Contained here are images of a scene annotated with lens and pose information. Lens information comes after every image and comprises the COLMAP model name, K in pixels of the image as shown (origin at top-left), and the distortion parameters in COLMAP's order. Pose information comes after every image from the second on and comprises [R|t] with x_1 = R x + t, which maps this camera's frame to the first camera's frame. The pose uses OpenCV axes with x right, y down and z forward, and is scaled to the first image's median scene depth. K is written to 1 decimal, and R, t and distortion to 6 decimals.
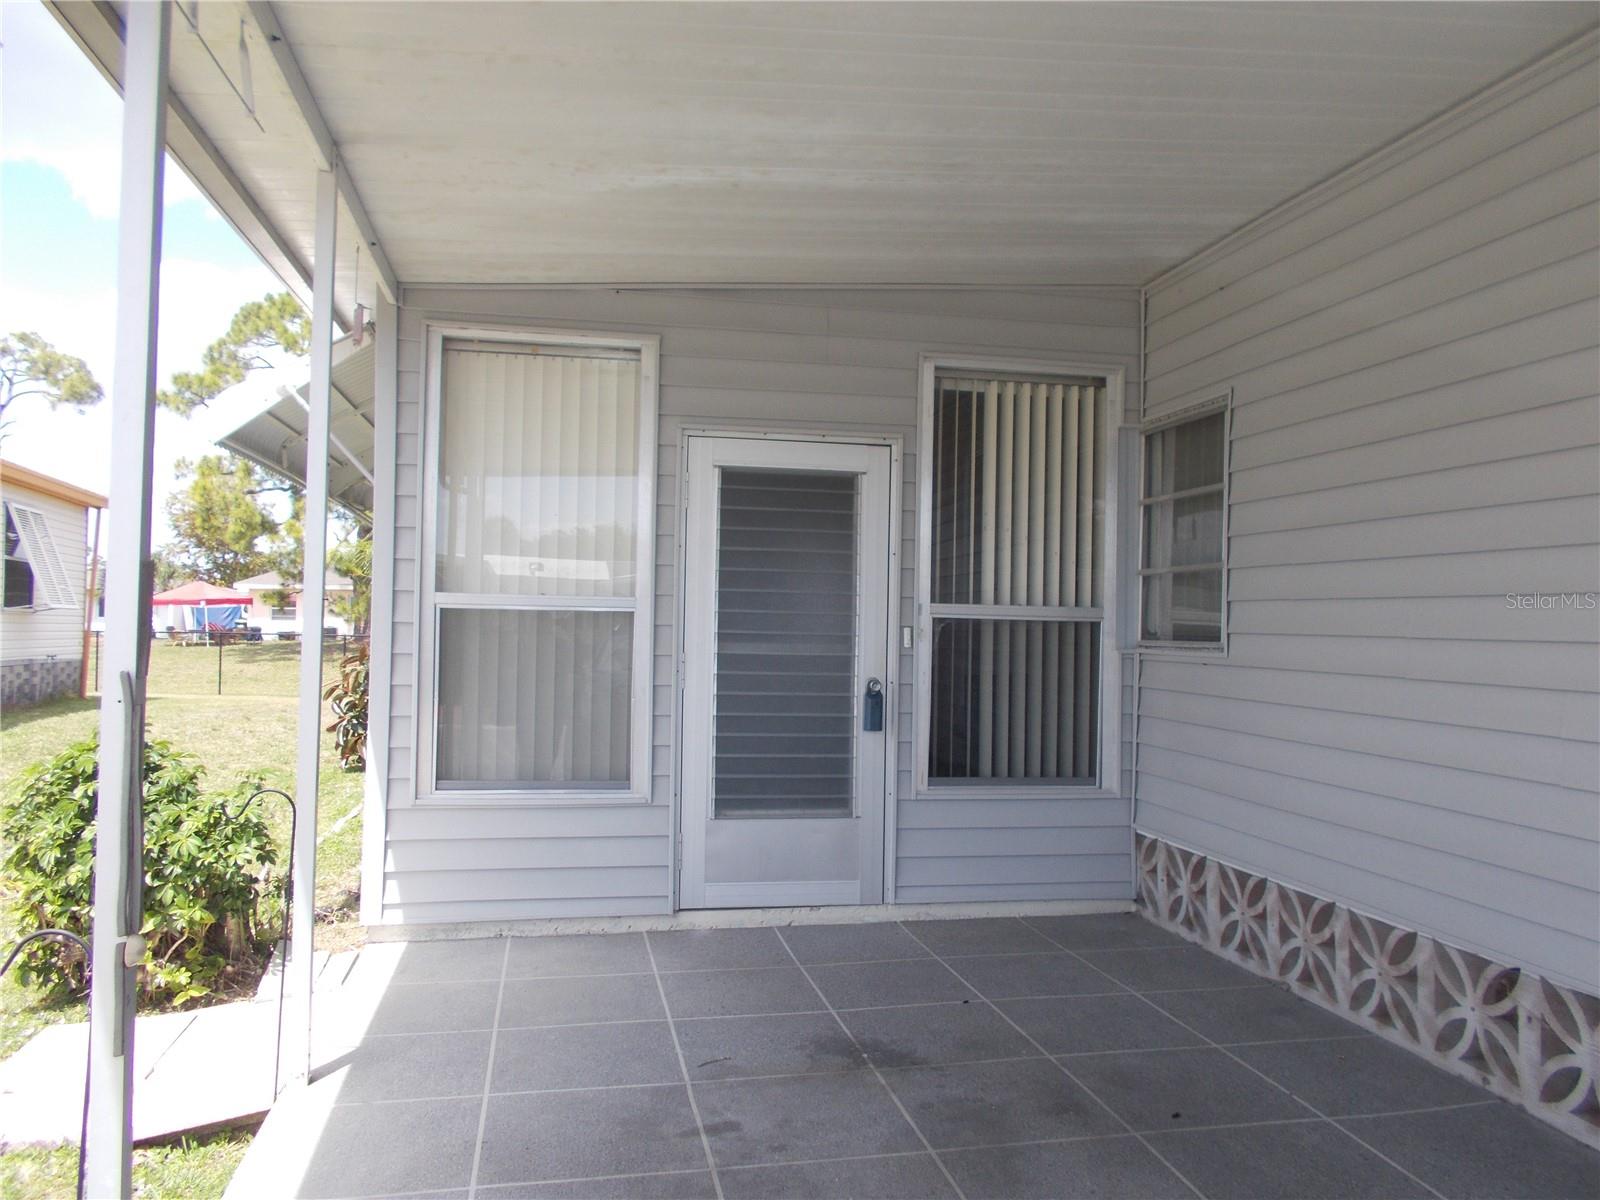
lens RADIAL K [[1224.3, 0, 800.0], [0, 1224.3, 600.0], [0, 0, 1]] dist [0.009957, -0.008417]
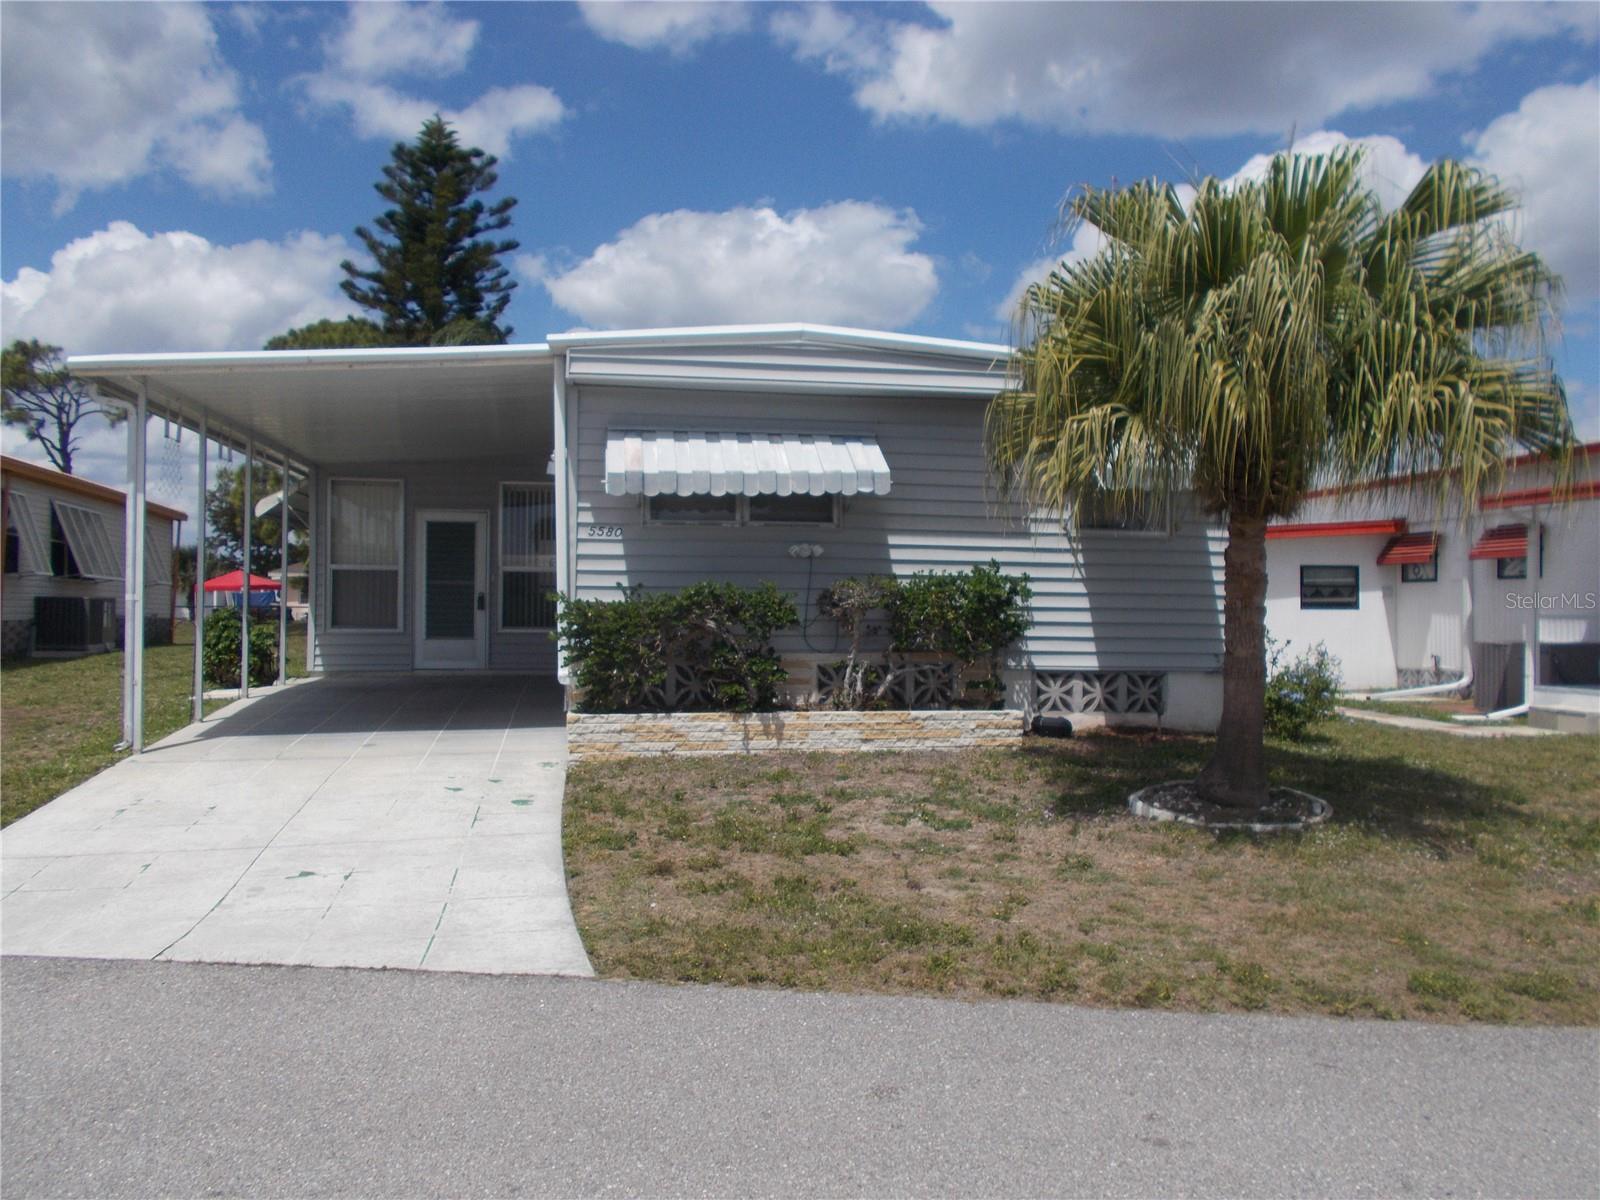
lens RADIAL K [[1224.3, 0, 800.0], [0, 1224.3, 600.0], [0, 0, 1]] dist [0.009957, -0.008417]
pose [[0.999661, -0.011095, -0.023566, 0.850646], [0.011382, 0.999862, 0.012079, 0.053392], [0.023429, -0.012343, 0.999649, -1.828035]]
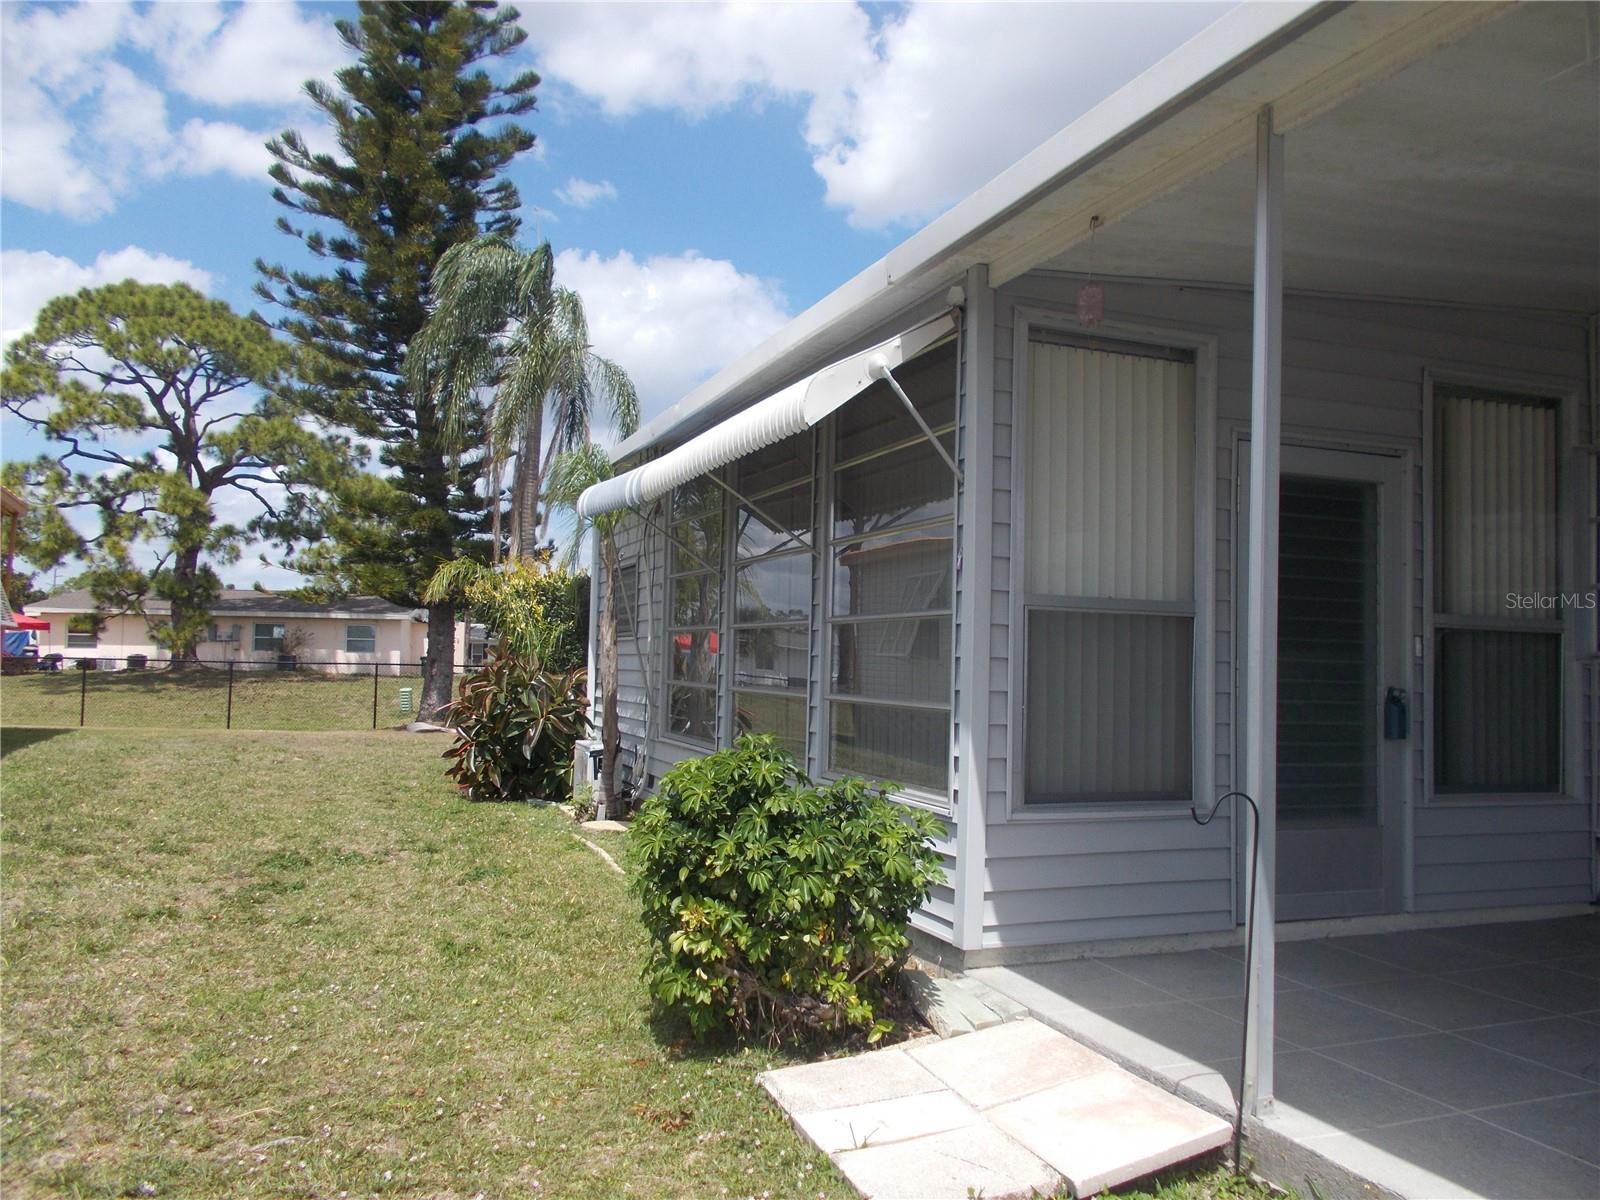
lens RADIAL K [[1229.5, 0, 811.3], [0, 1229.5, 603.8], [0, 0, 1]] dist [0.004575, 0.001026]
pose [[0.984602, 0.012641, 0.174355, -0.556899], [-0.008471, 0.999660, -0.024642, 0.023490], [-0.174608, 0.022786, 0.984374, 0.085706]]
